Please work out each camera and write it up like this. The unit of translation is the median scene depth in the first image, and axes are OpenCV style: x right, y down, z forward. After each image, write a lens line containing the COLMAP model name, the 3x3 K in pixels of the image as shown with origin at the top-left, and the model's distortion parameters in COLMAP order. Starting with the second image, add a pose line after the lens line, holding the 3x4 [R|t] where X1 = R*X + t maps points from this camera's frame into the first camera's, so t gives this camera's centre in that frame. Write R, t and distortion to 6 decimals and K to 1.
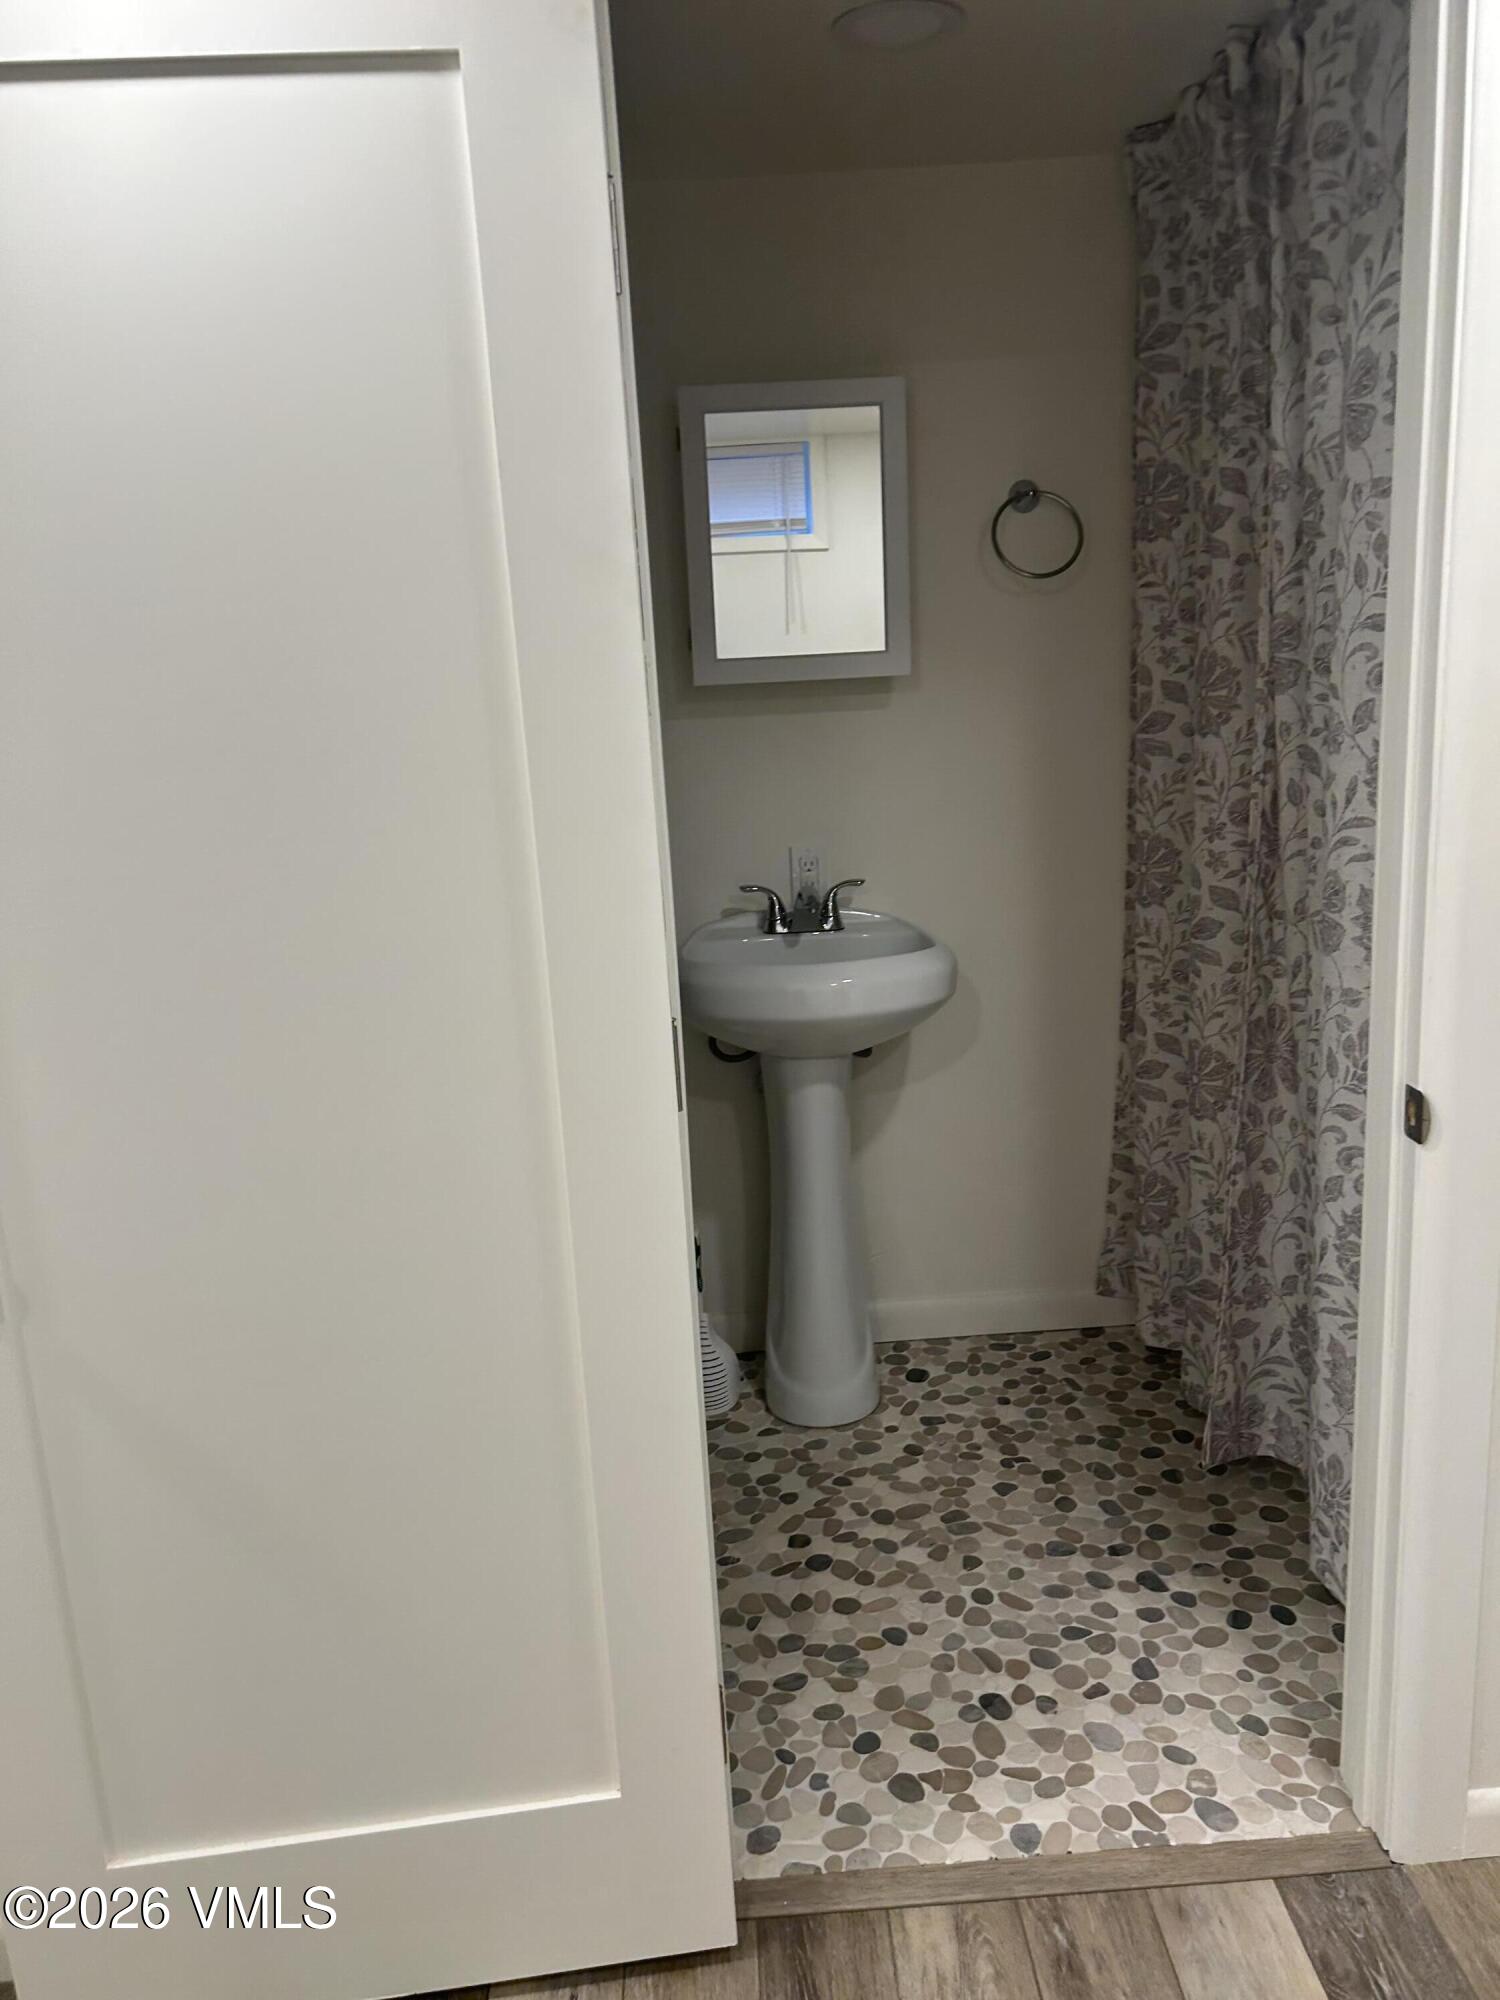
lens RADIAL K [[1512.7, 0, 760.6], [0, 1512.7, 982.7], [0, 0, 1]] dist [0.000643, -0.002554]
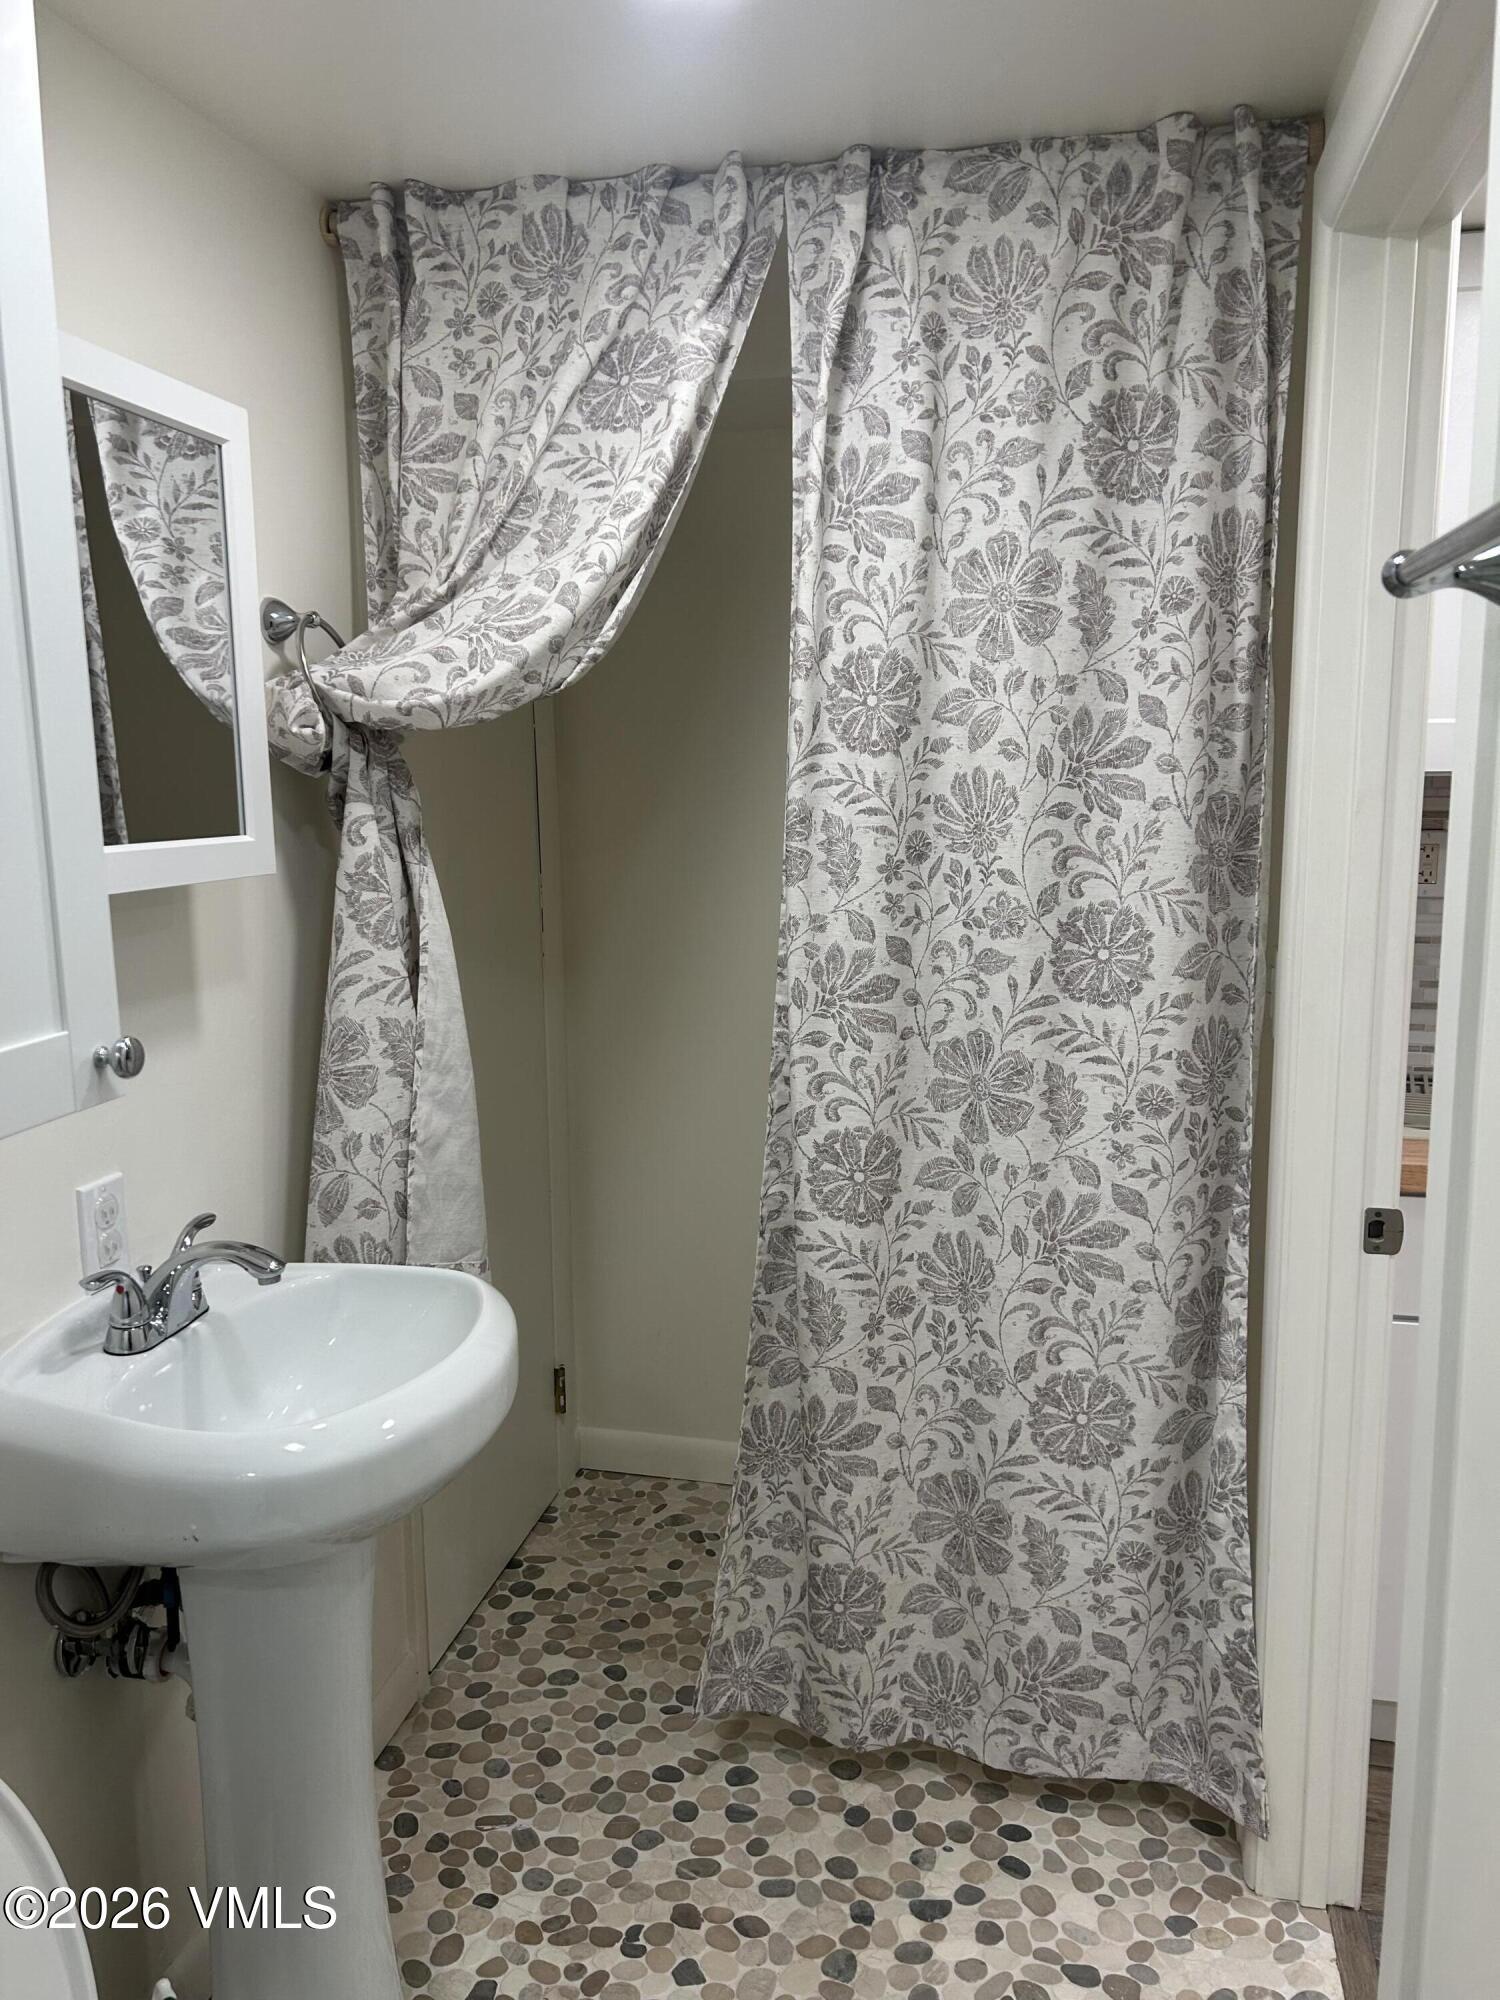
lens RADIAL K [[1515.9, 0, 754.1], [0, 1515.9, 991.1], [0, 0, 1]] dist [0.018452, 0.001254]
pose [[0.262652, -0.098143, 0.959886, -0.483224], [0.211318, 0.976514, 0.042020, -0.147902], [-0.941466, 0.191805, 0.277223, 0.673609]]
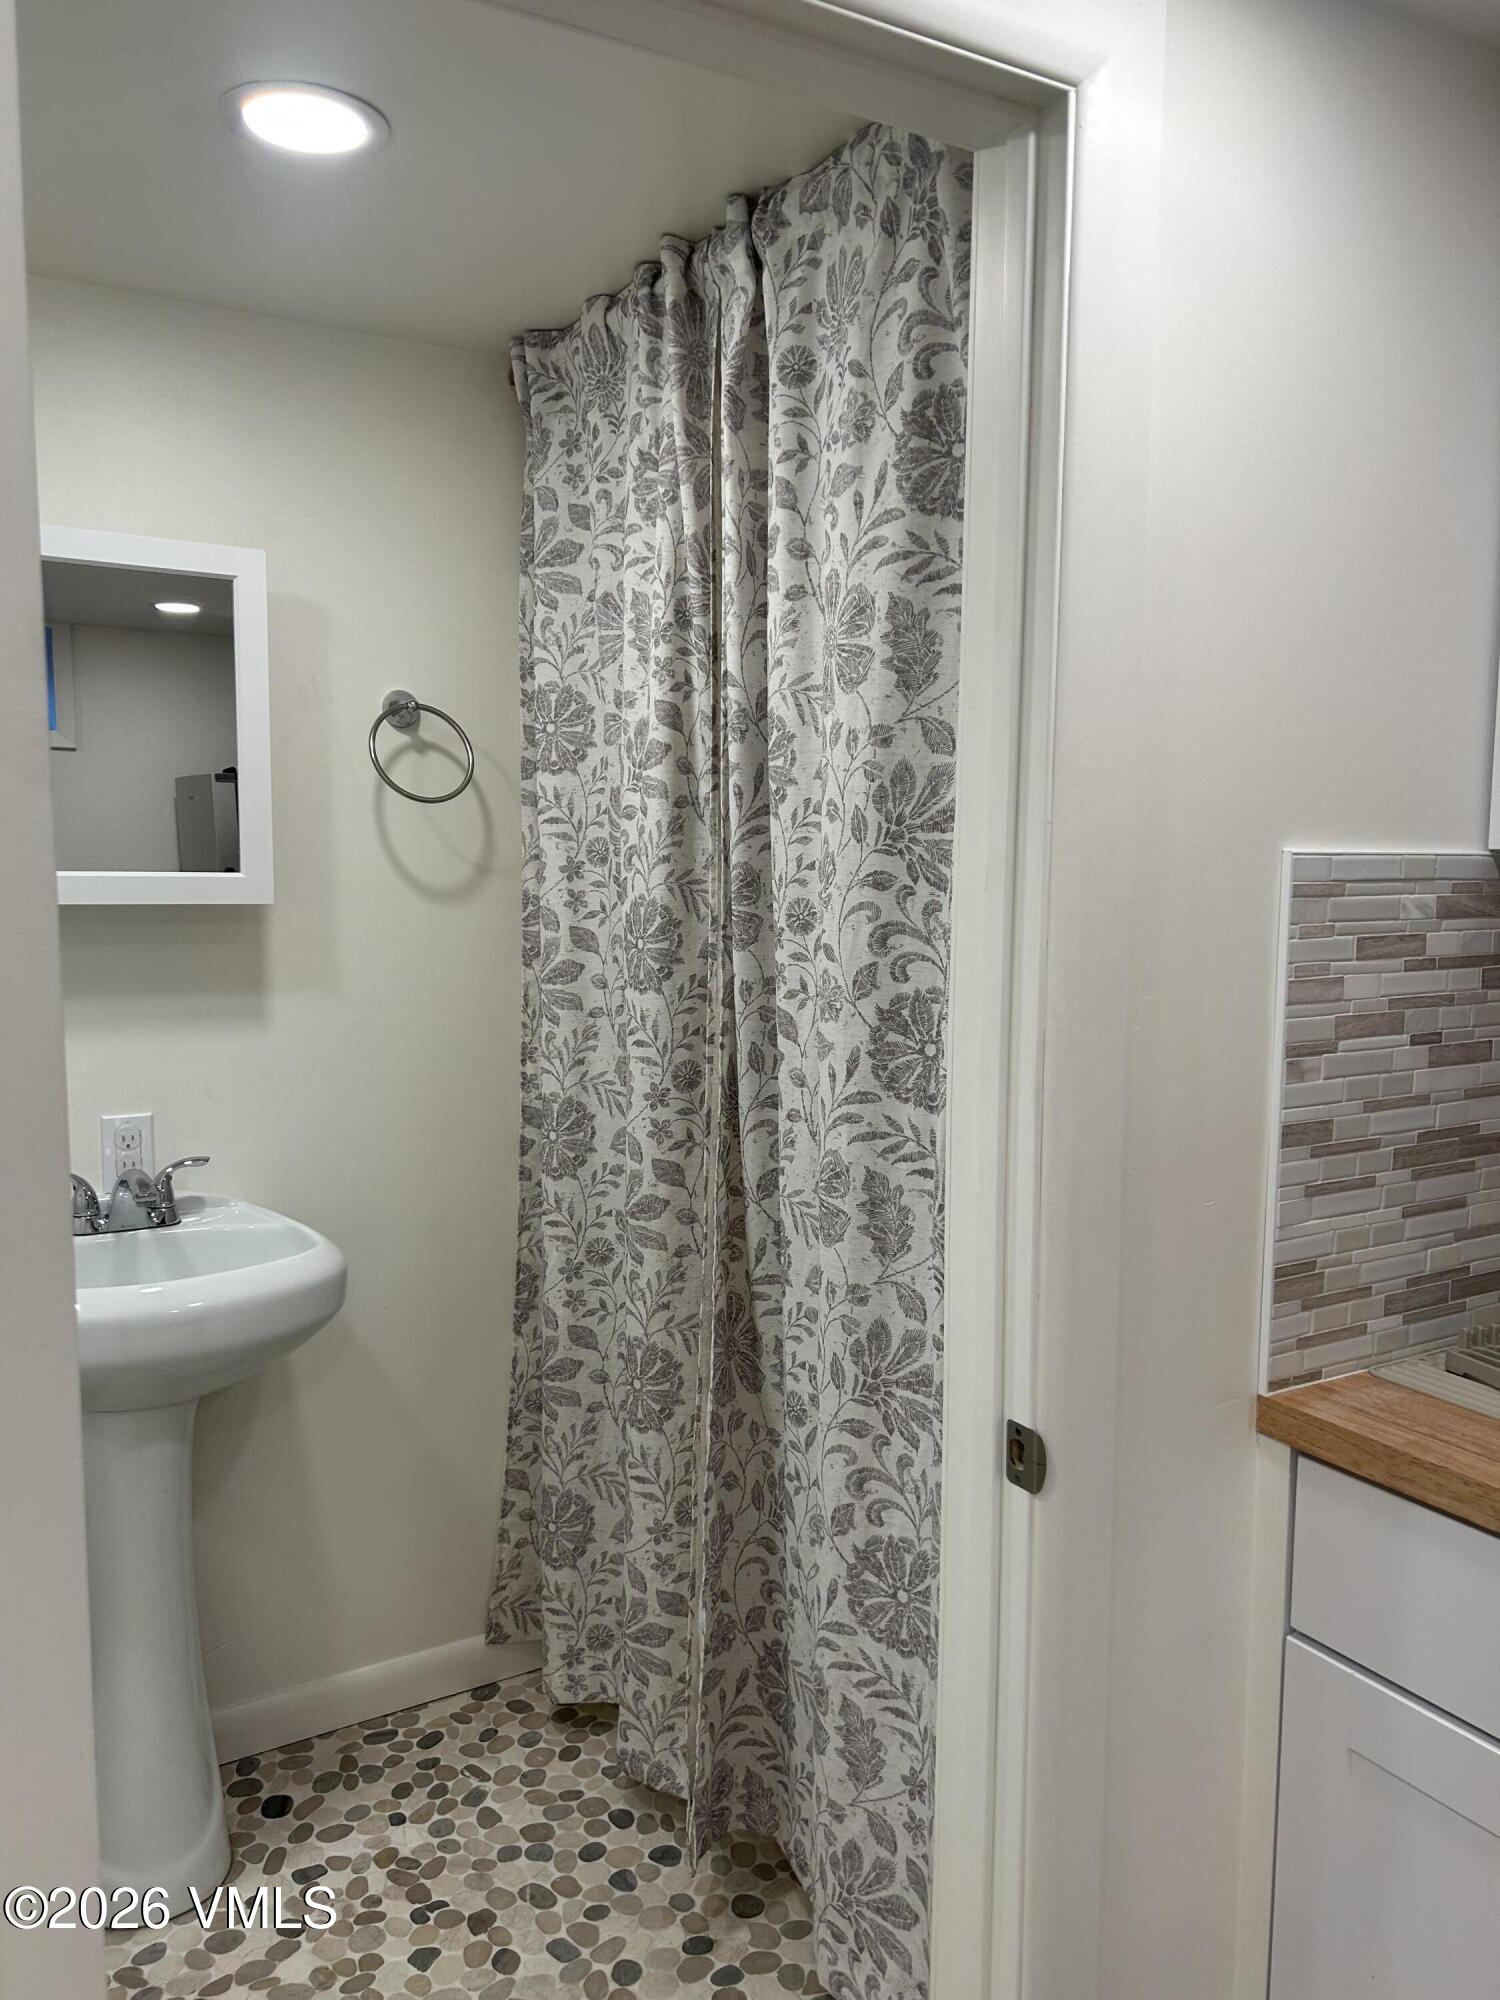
lens RADIAL K [[1505.7, 0, 750.0], [0, 1505.7, 1000.0], [0, 0, 1]] dist [0.052250, -0.061904]
pose [[0.879097, 0.009203, 0.476554, -0.065091], [0.055374, 0.991072, -0.121286, -0.043635], [-0.473416, 0.133011, 0.870739, 0.184820]]
